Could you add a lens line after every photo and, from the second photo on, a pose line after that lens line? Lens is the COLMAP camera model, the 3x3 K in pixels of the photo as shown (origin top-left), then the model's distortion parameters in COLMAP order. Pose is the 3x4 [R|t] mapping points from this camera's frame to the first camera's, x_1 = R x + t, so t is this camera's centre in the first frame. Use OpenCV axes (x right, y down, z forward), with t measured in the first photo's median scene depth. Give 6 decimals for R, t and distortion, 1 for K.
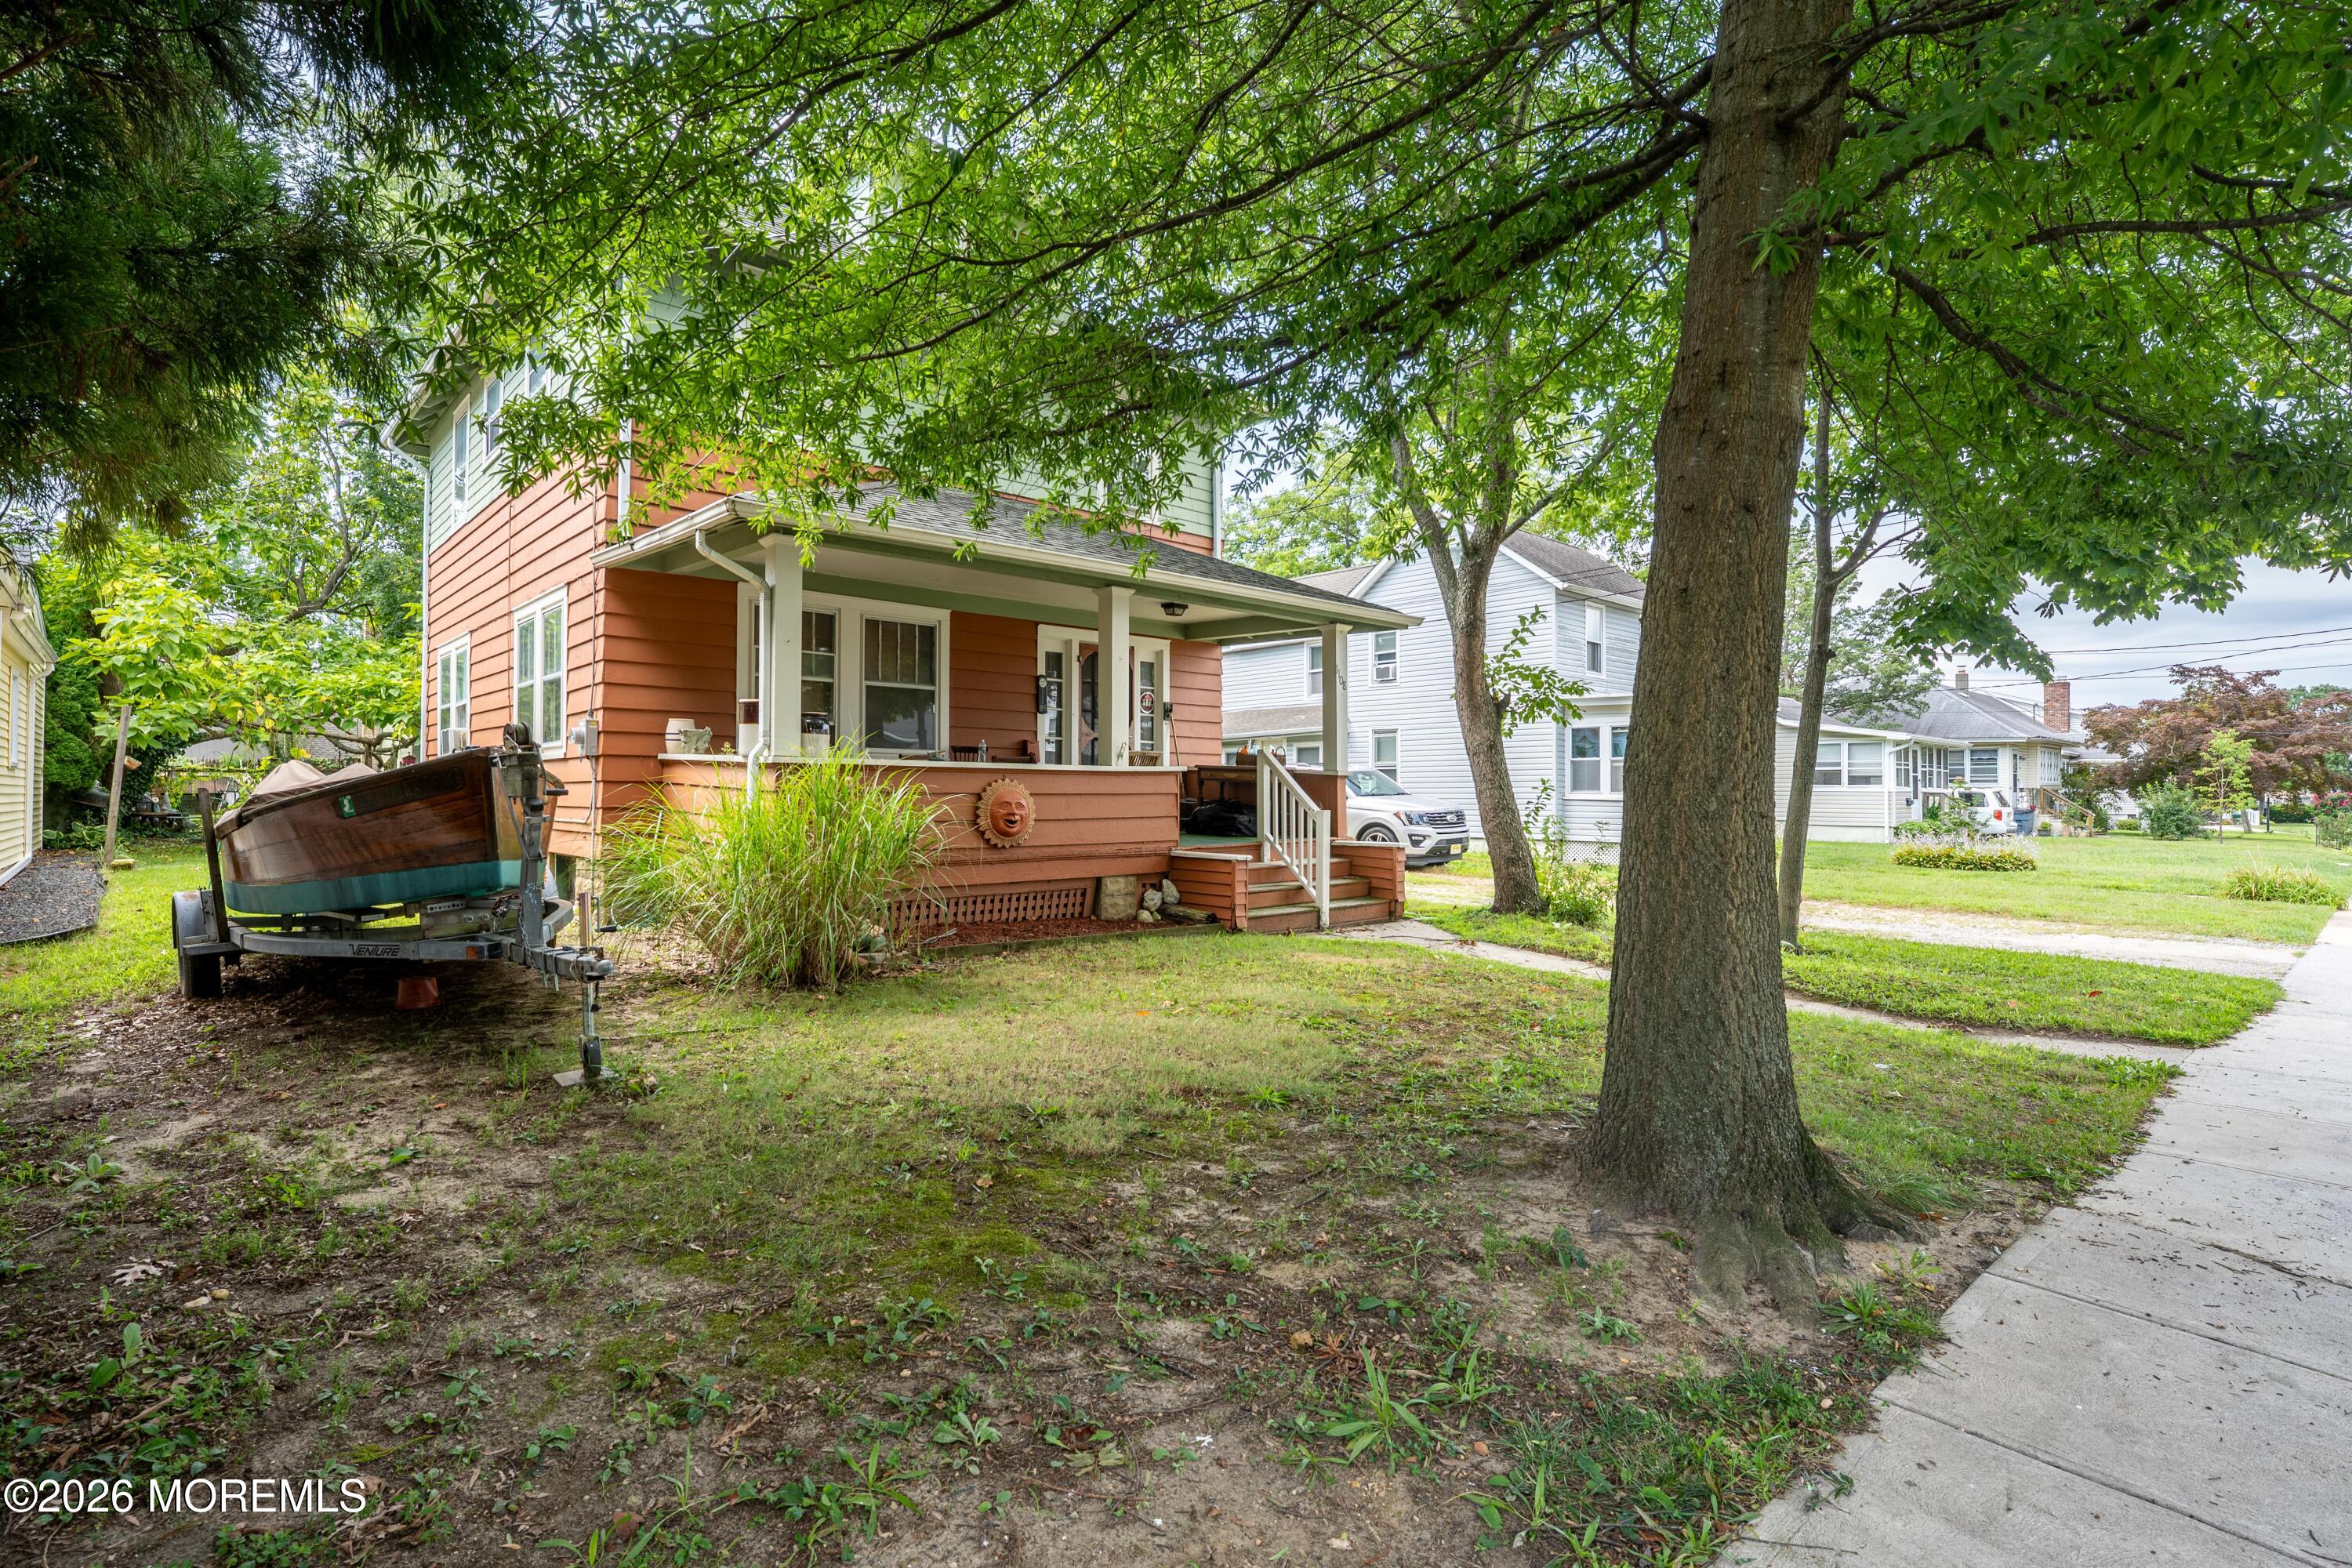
lens RADIAL K [[1122.6, 0, 1180.0], [0, 1122.6, 783.3], [0, 0, 1]] dist [-0.000270, -0.000002]
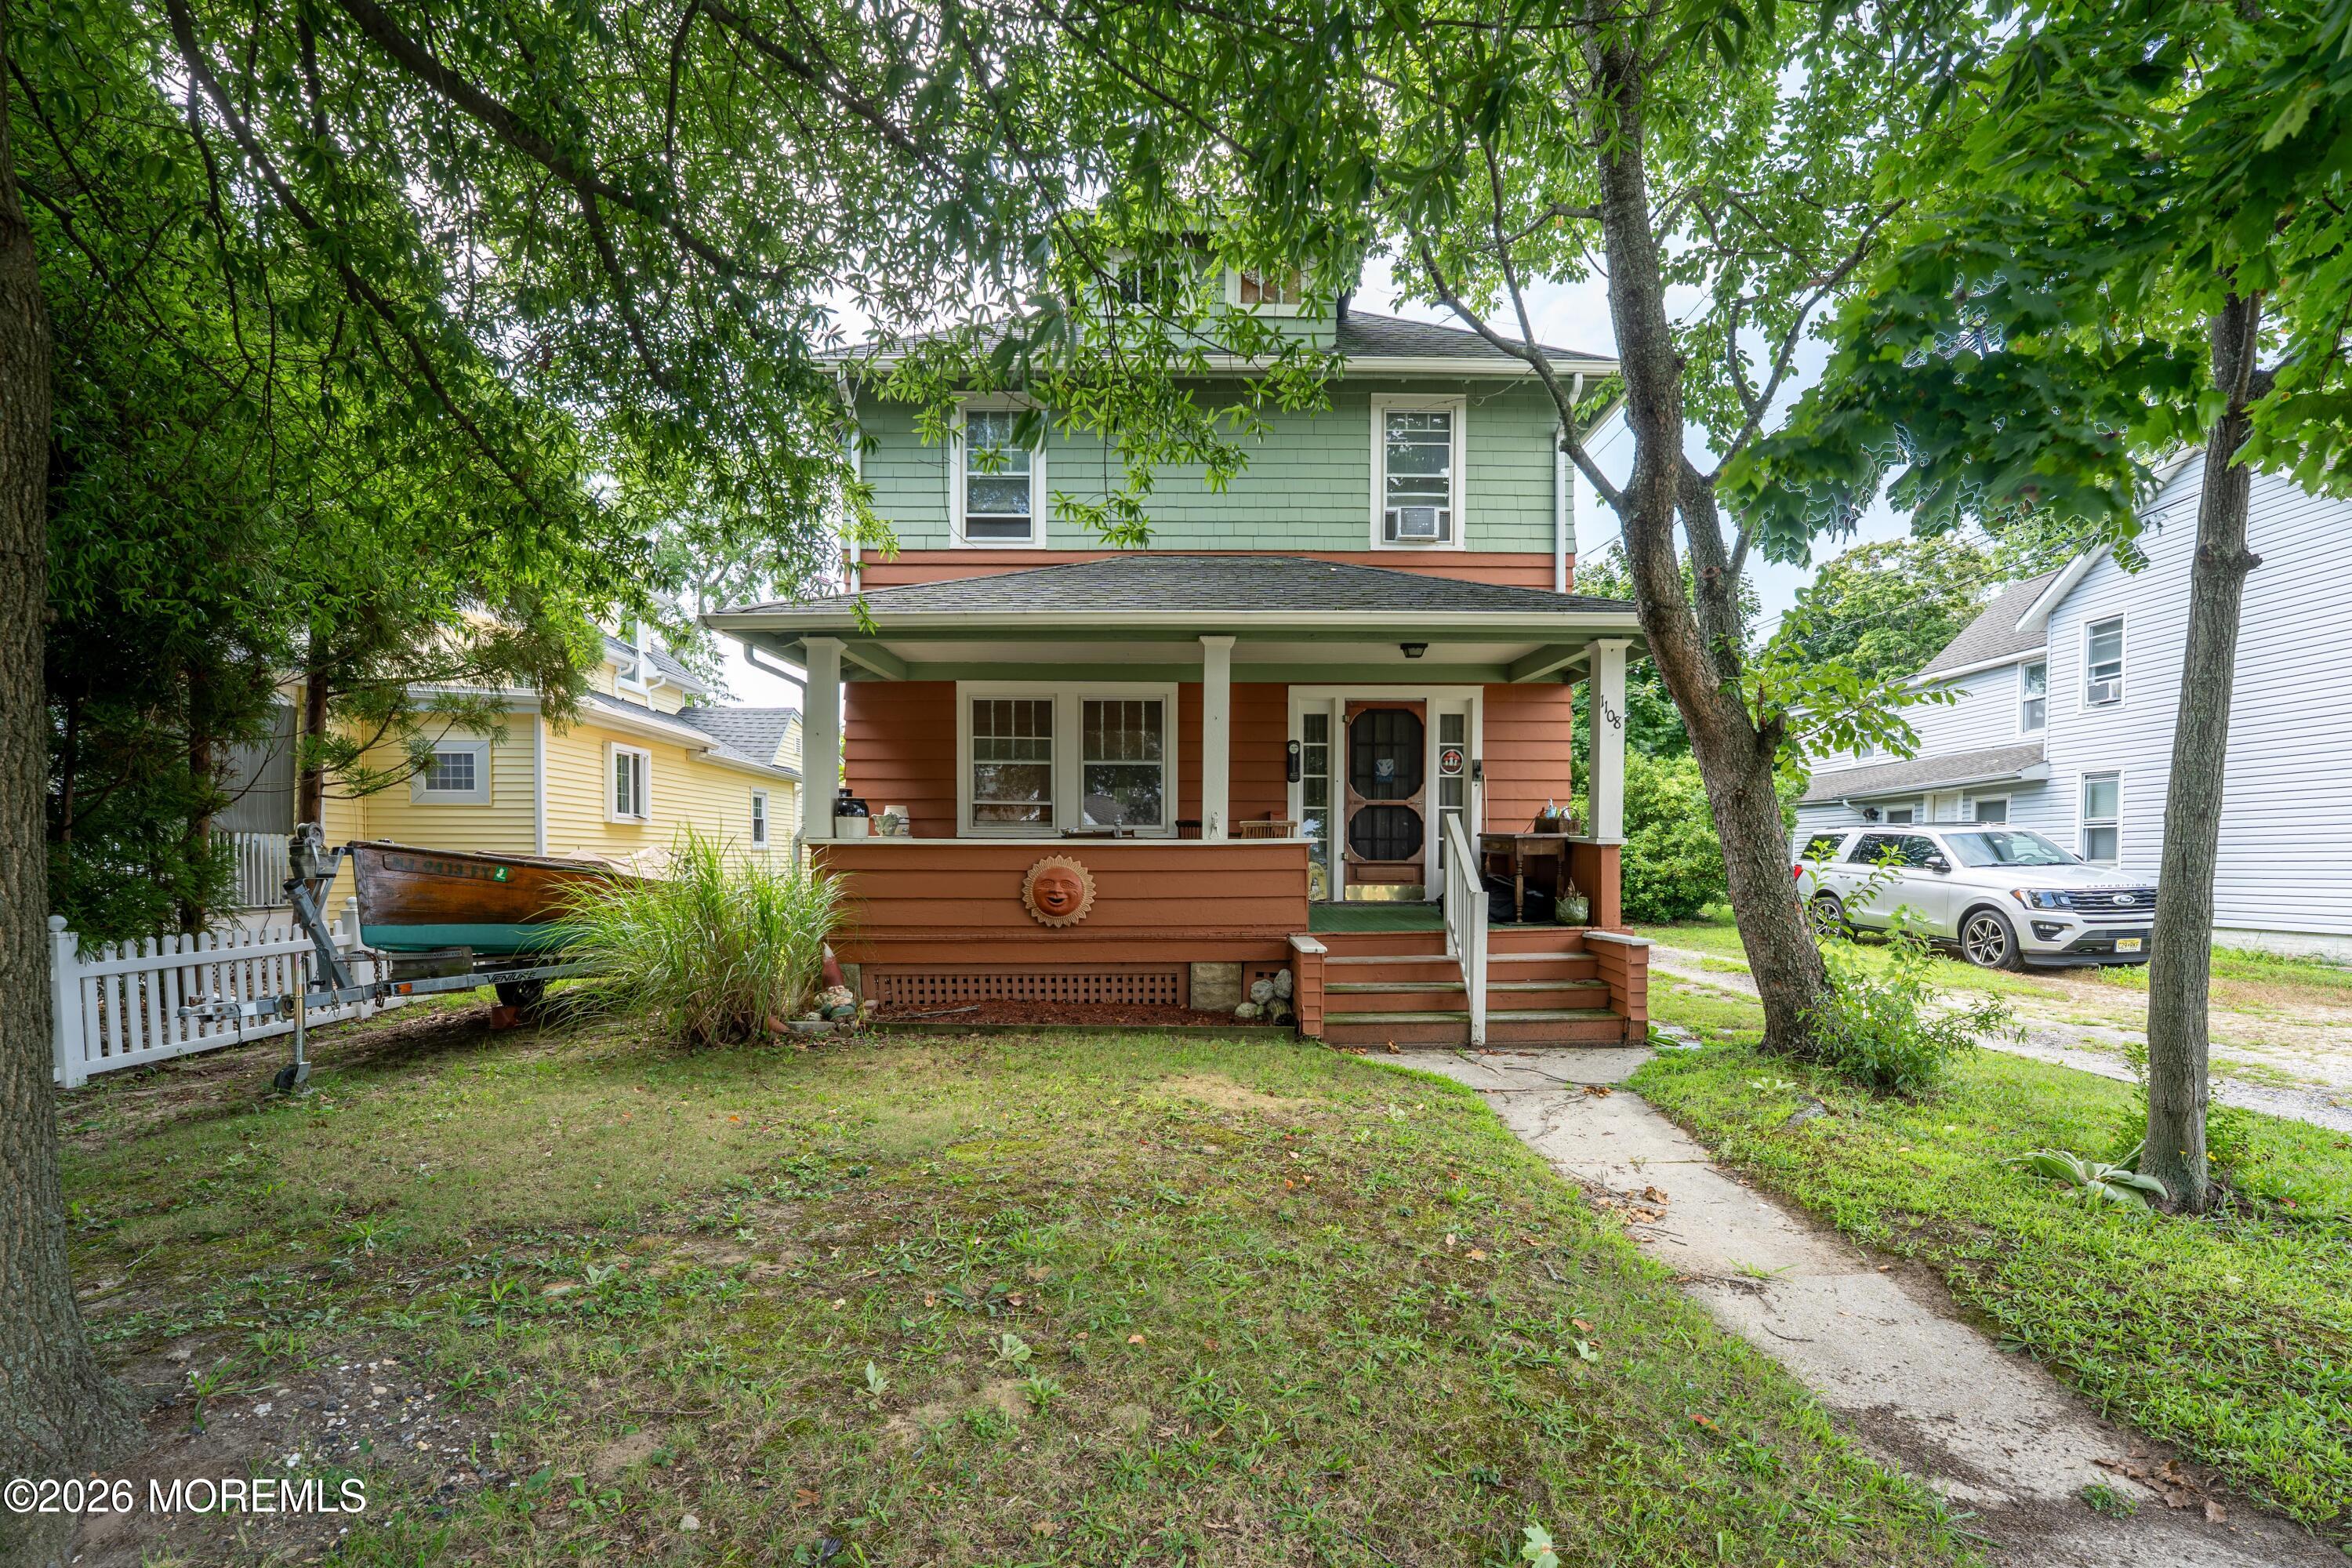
lens RADIAL K [[1016.5, 0, 1205.8], [0, 1016.5, 898.8], [0, 0, 1]] dist [-0.001019, 0.000258]
pose [[0.761130, 0.021016, -0.648259, 0.372601], [0.009570, 0.999002, 0.043623, -0.002575], [0.648529, -0.039406, 0.760169, 0.306105]]
